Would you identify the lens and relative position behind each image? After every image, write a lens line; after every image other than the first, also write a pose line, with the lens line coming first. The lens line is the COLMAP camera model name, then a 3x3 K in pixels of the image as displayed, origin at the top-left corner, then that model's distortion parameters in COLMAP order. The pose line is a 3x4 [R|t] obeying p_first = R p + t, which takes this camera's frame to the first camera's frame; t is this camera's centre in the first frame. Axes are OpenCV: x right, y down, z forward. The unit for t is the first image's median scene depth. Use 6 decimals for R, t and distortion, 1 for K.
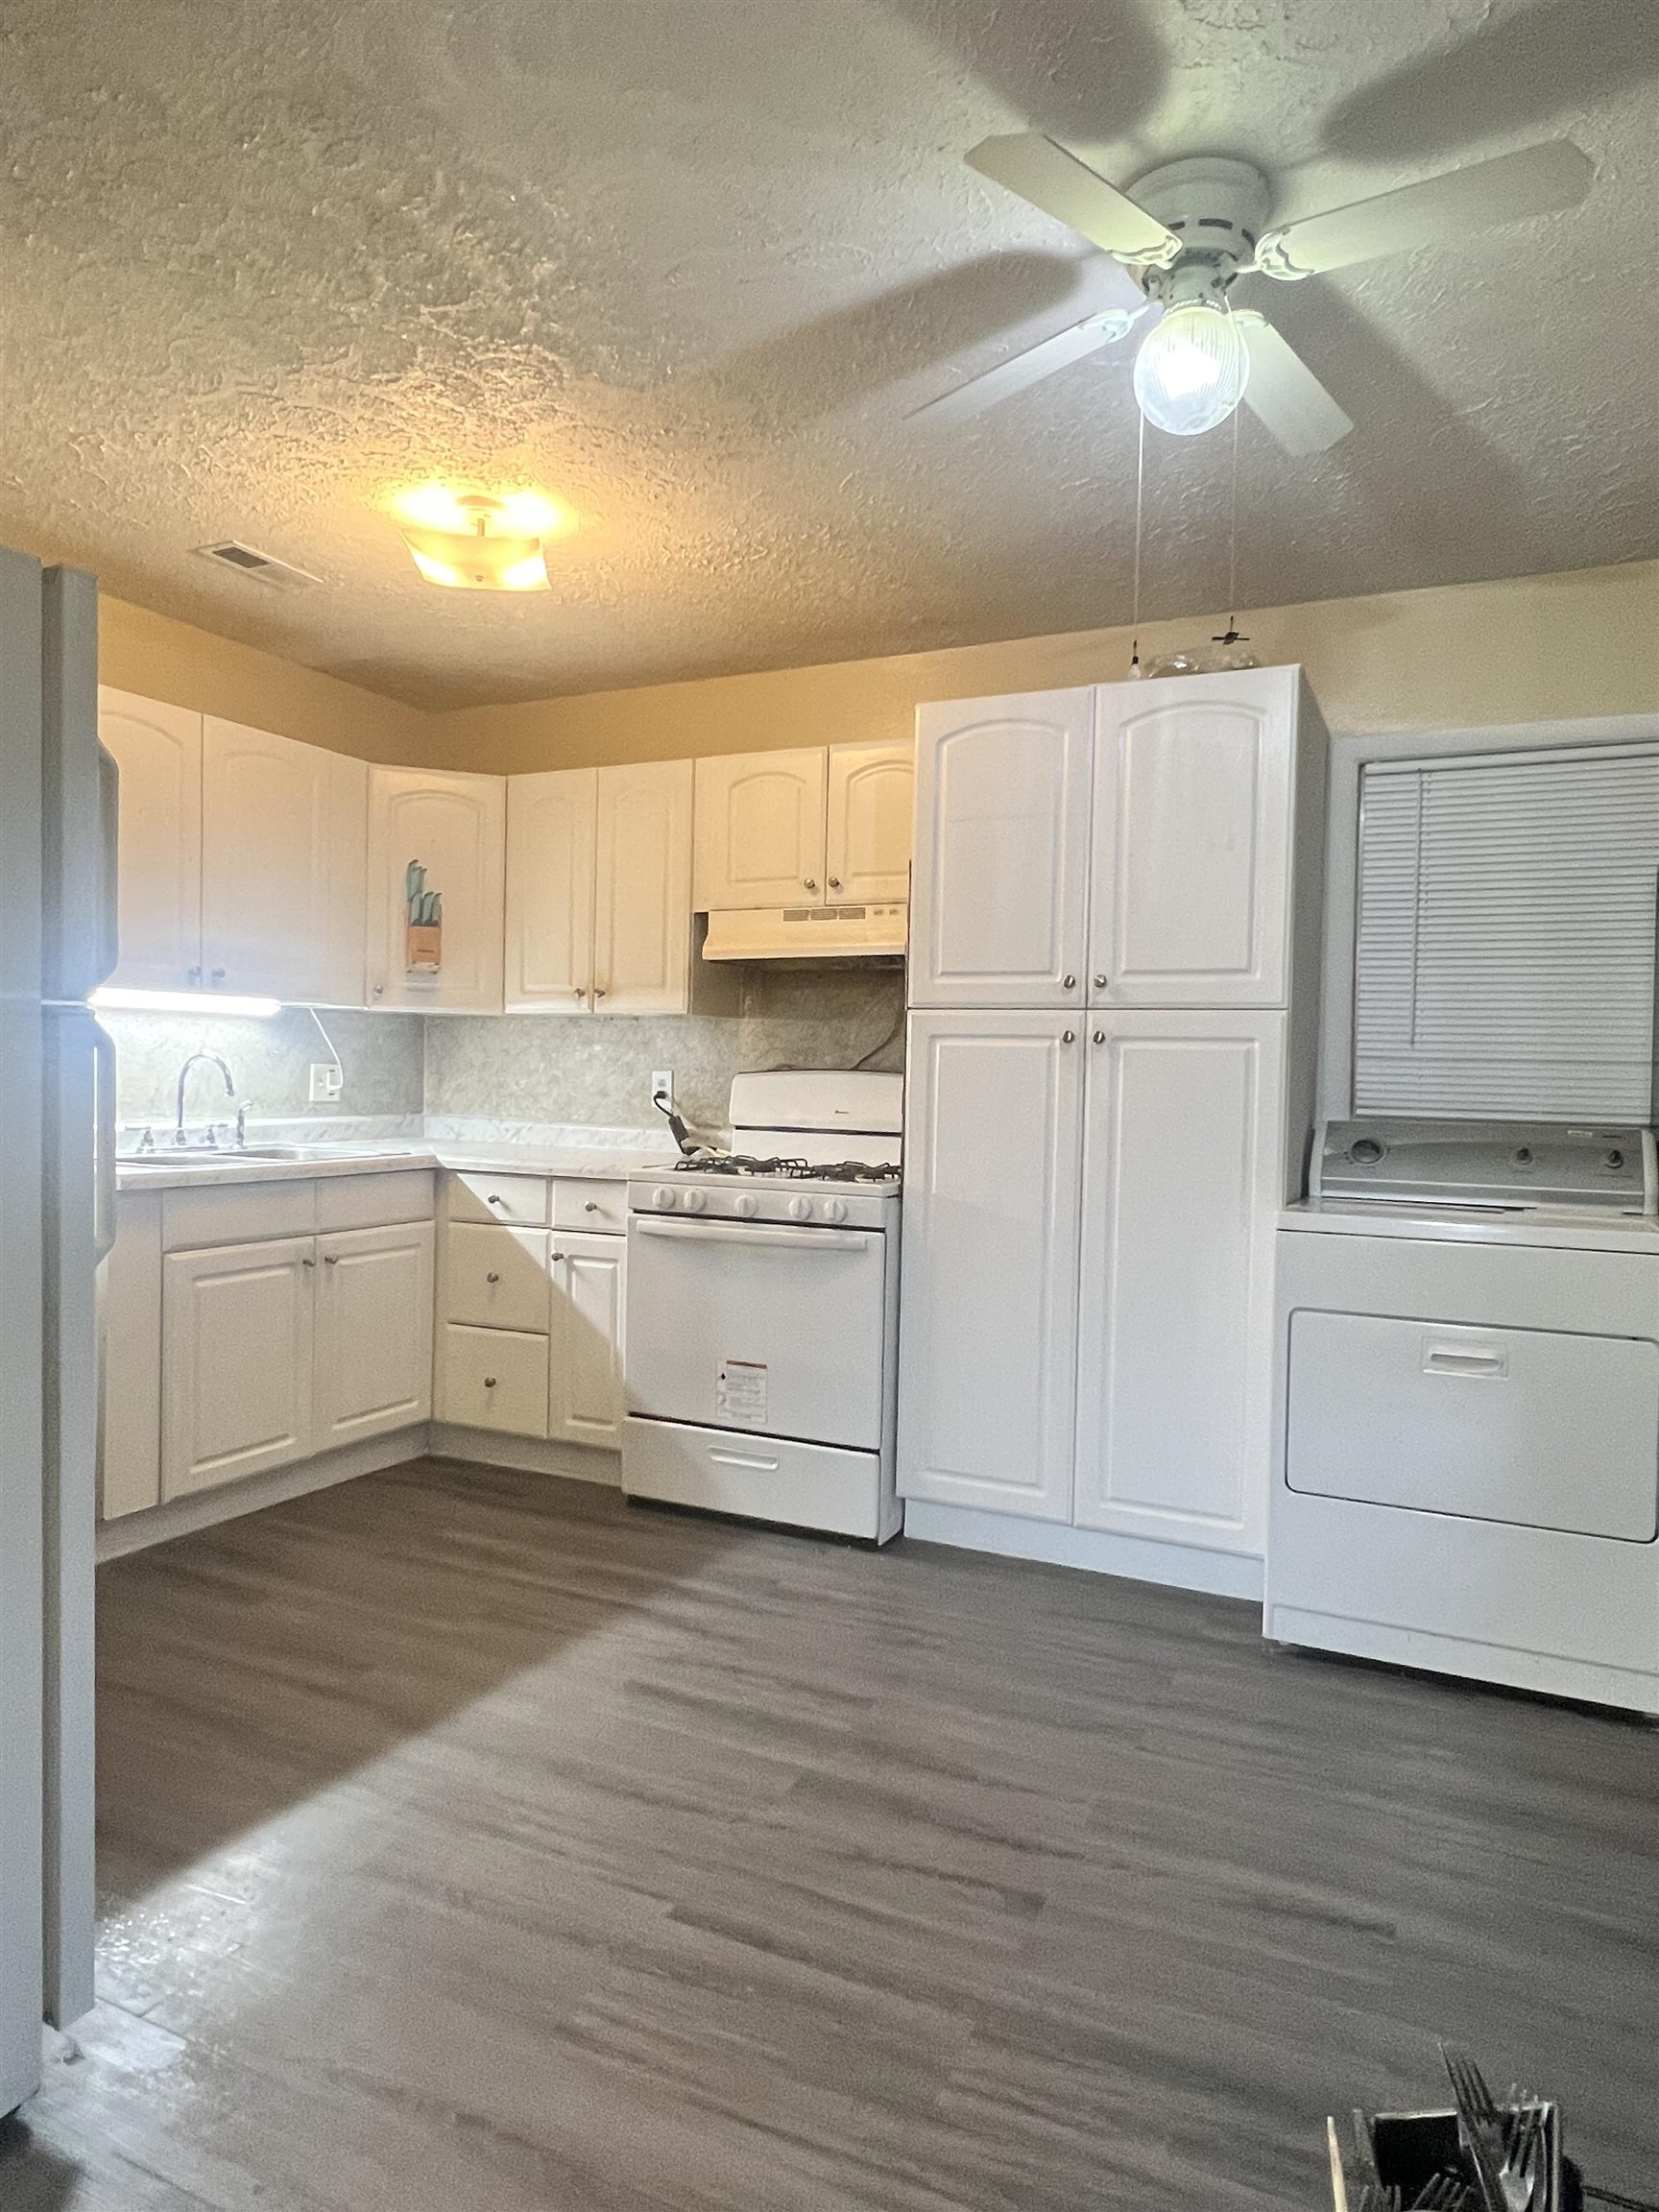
lens RADIAL K [[1355.2, 0, 832.3], [0, 1355.2, 1109.7], [0, 0, 1]] dist [-0.002160, -0.000737]
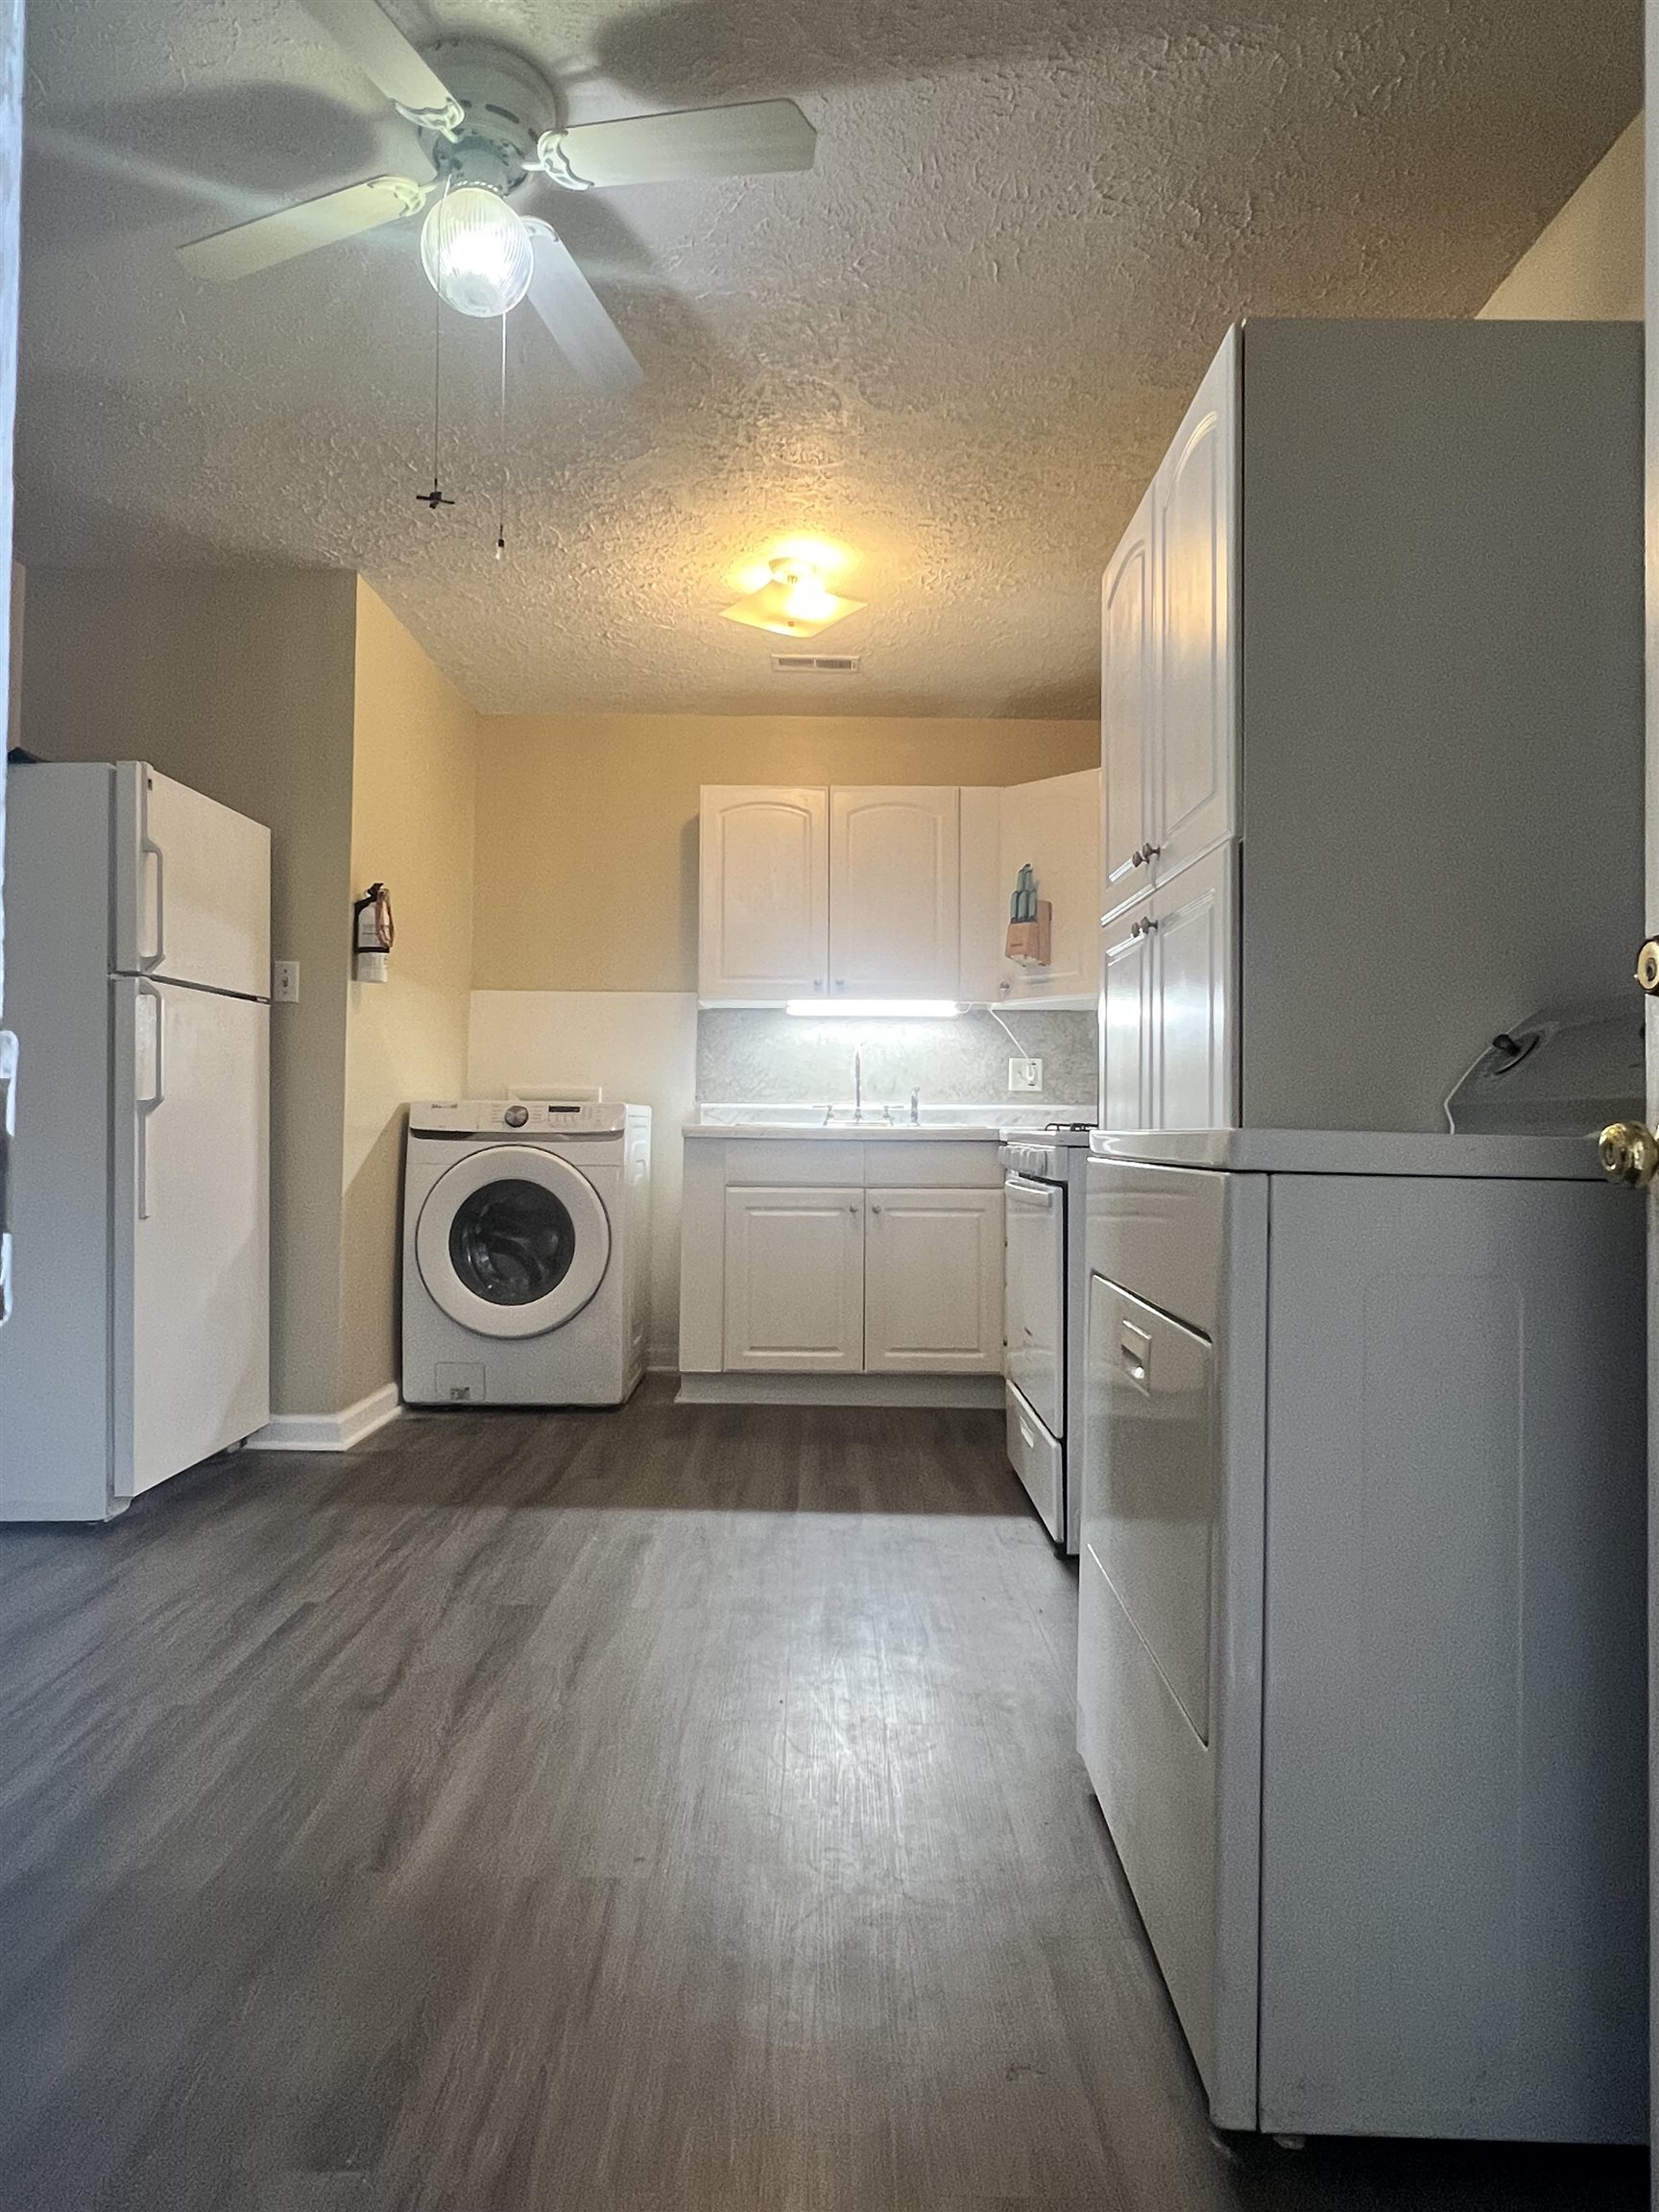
lens RADIAL K [[1355.2, 0, 829.8], [0, 1355.2, 1111.6], [0, 0, 1]] dist [-0.002160, -0.000737]
pose [[0.425856, -0.031008, -0.904260, 0.700547], [-0.019528, 0.998865, -0.043449, 0.076902], [0.904580, 0.036162, 0.424767, 0.453505]]
